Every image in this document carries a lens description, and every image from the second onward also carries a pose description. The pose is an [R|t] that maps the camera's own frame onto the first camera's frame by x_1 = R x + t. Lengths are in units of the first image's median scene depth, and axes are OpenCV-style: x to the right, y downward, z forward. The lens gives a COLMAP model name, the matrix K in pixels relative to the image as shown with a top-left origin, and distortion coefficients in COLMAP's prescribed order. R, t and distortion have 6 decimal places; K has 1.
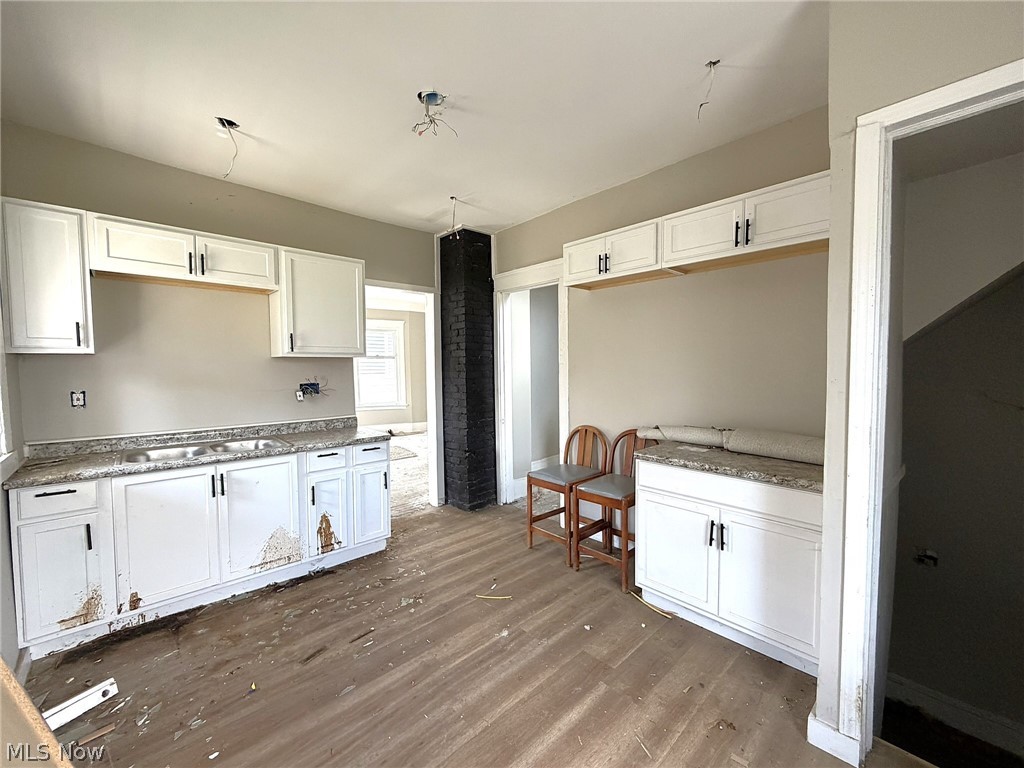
lens RADIAL K [[409.0, 0, 511.6], [0, 409.0, 383.0], [0, 0, 1]] dist [0.000419, 0.000059]
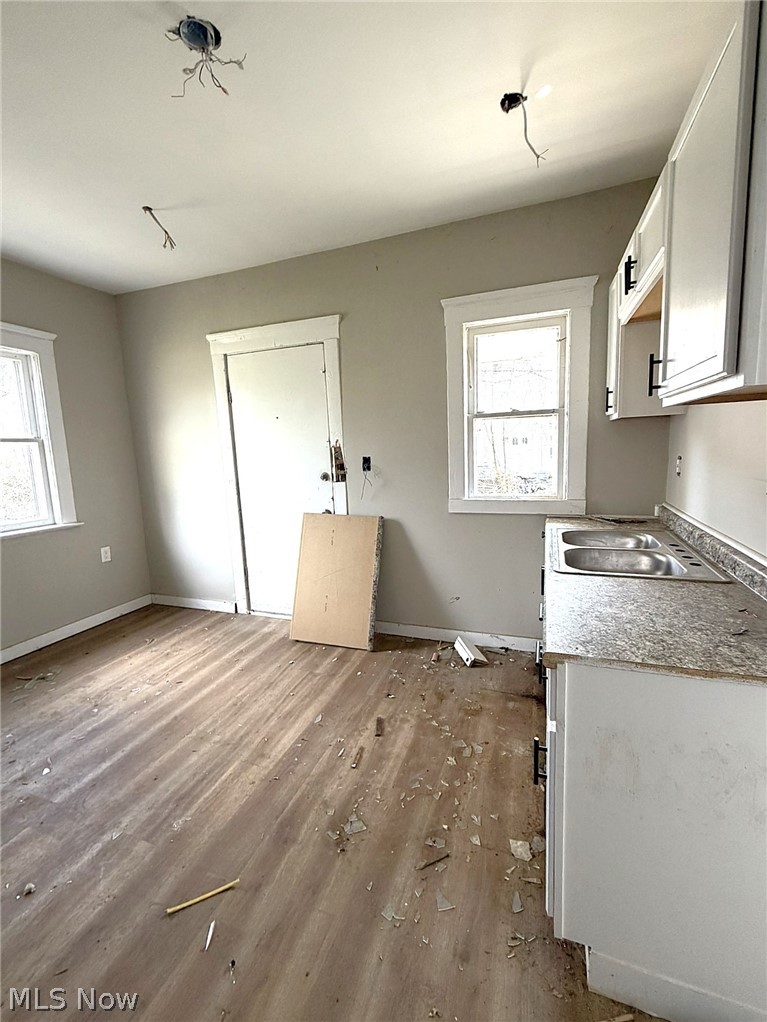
lens RADIAL K [[435.9, 0, 381.8], [0, 435.9, 508.8], [0, 0, 1]] dist [-0.000695, -0.000125]
pose [[-0.895943, 0.108814, -0.430634, -0.075377], [0.028968, 0.981778, 0.187812, -0.077819], [0.443223, 0.155794, -0.882769, 1.880195]]
